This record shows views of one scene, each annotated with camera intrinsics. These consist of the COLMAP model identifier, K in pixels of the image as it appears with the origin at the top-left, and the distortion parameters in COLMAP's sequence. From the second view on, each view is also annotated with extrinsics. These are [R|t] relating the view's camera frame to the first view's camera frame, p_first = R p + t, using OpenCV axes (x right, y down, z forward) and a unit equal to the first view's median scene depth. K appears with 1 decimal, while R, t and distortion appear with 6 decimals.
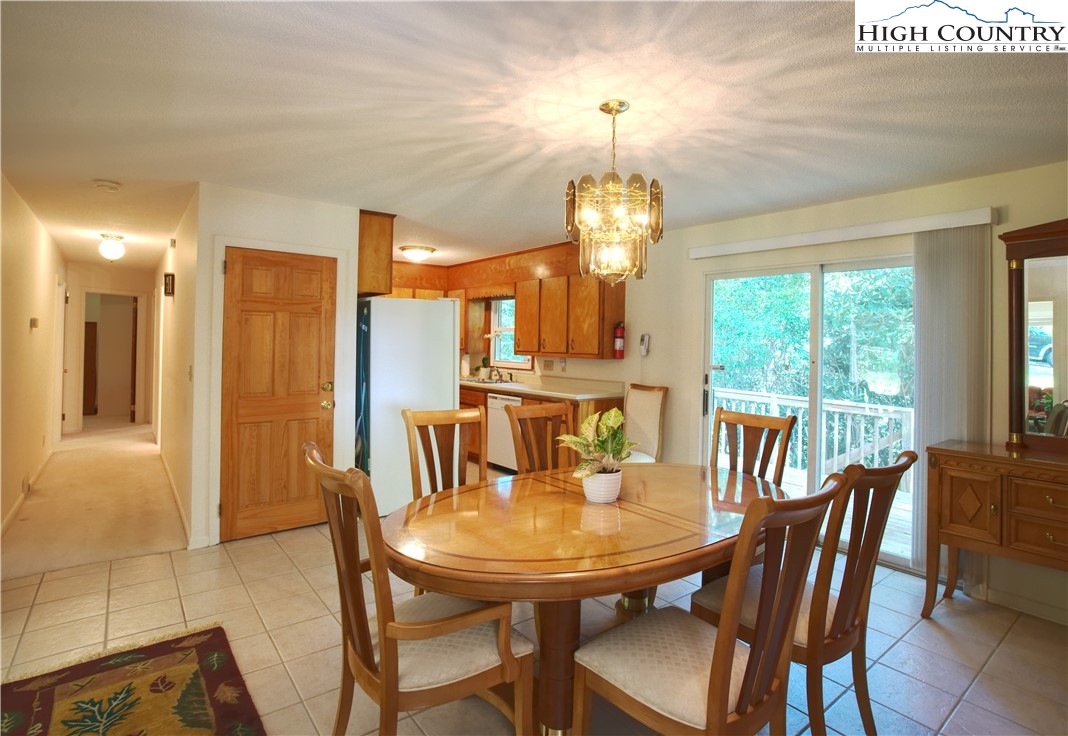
lens RADIAL K [[537.3, 0, 531.0], [0, 537.3, 356.7], [0, 0, 1]] dist [-0.025503, 0.000154]
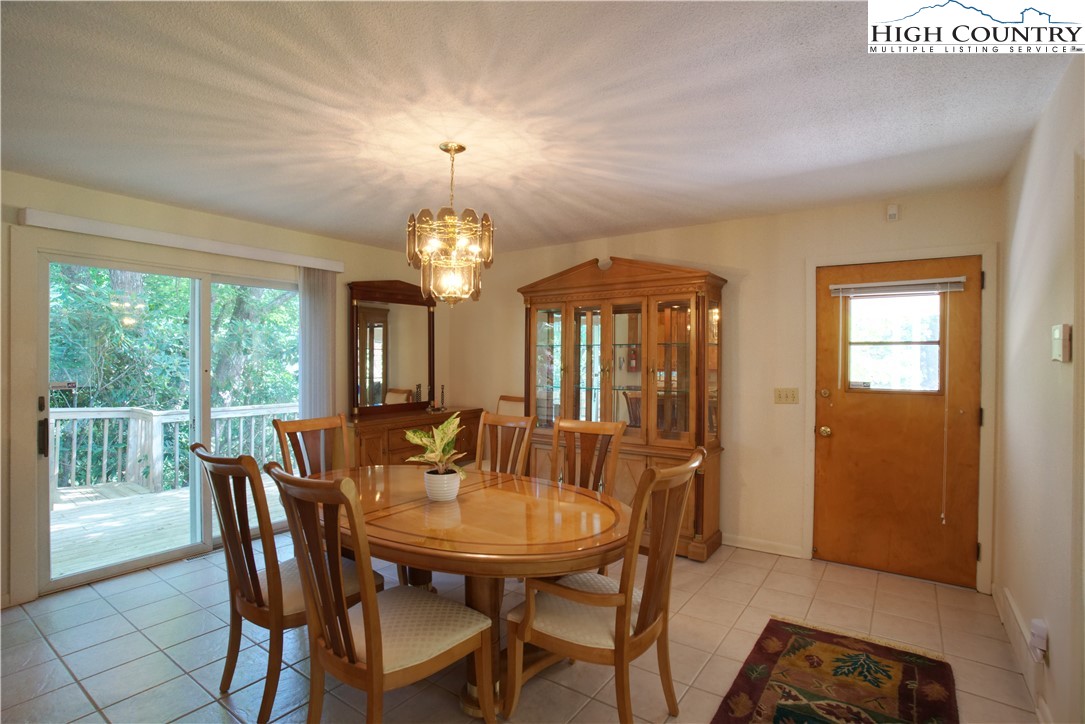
lens RADIAL K [[526.6, 0, 547.6], [0, 526.6, 364.7], [0, 0, 1]] dist [-0.080809, 0.042361]
pose [[-0.286448, -0.037879, 0.957347, -0.950161], [0.011307, 0.999015, 0.042911, -0.056714], [-0.958029, 0.023117, -0.285737, 1.118065]]
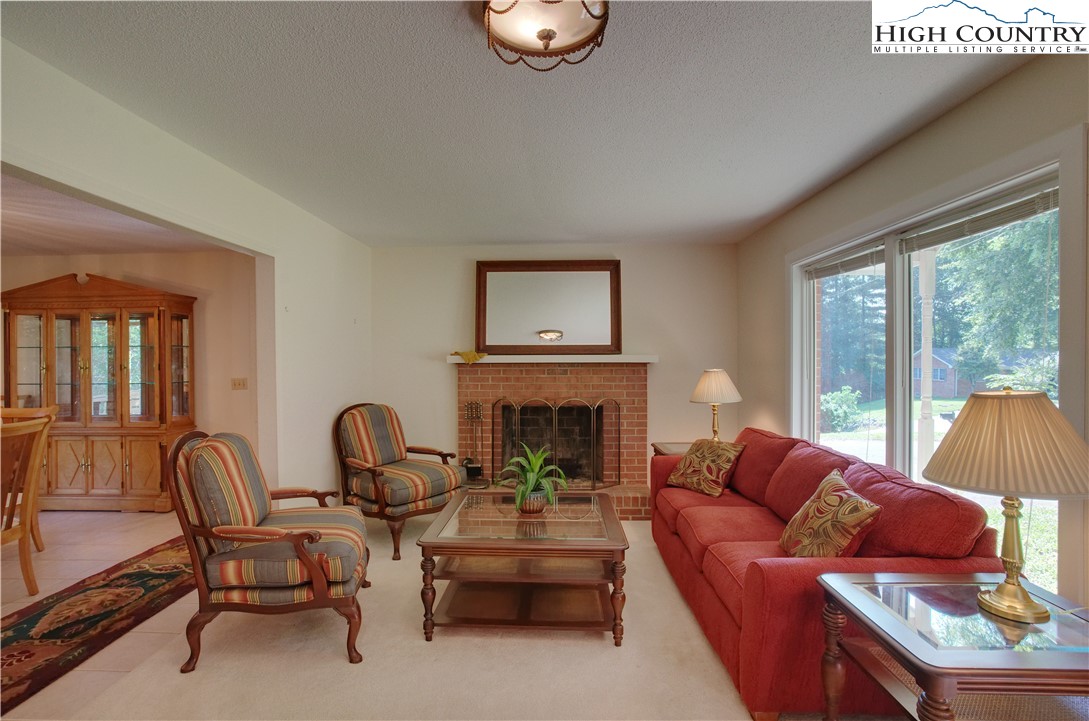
lens RADIAL K [[534.5, 0, 550.7], [0, 534.5, 361.1], [0, 0, 1]] dist [-0.060433, 0.032771]
pose [[-0.757120, -0.022151, 0.652900, -2.093349], [0.004941, 0.999202, 0.039629, -0.061434], [-0.653257, 0.033230, -0.756407, 0.782347]]
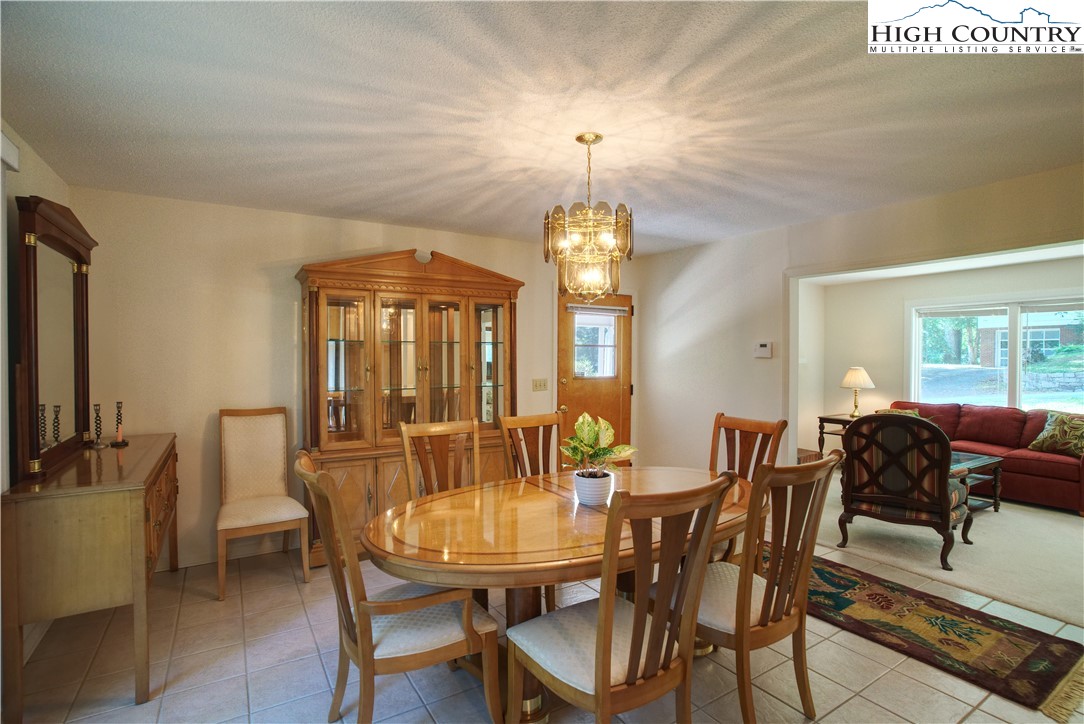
lens RADIAL K [[526.1, 0, 547.1], [0, 526.1, 364.7], [0, 0, 1]] dist [-0.080809, 0.042361]
pose [[-0.994391, -0.025204, 0.102718, 0.118912], [-0.021405, 0.999052, 0.037913, -0.044711], [-0.103576, 0.035501, -0.993988, 2.053336]]
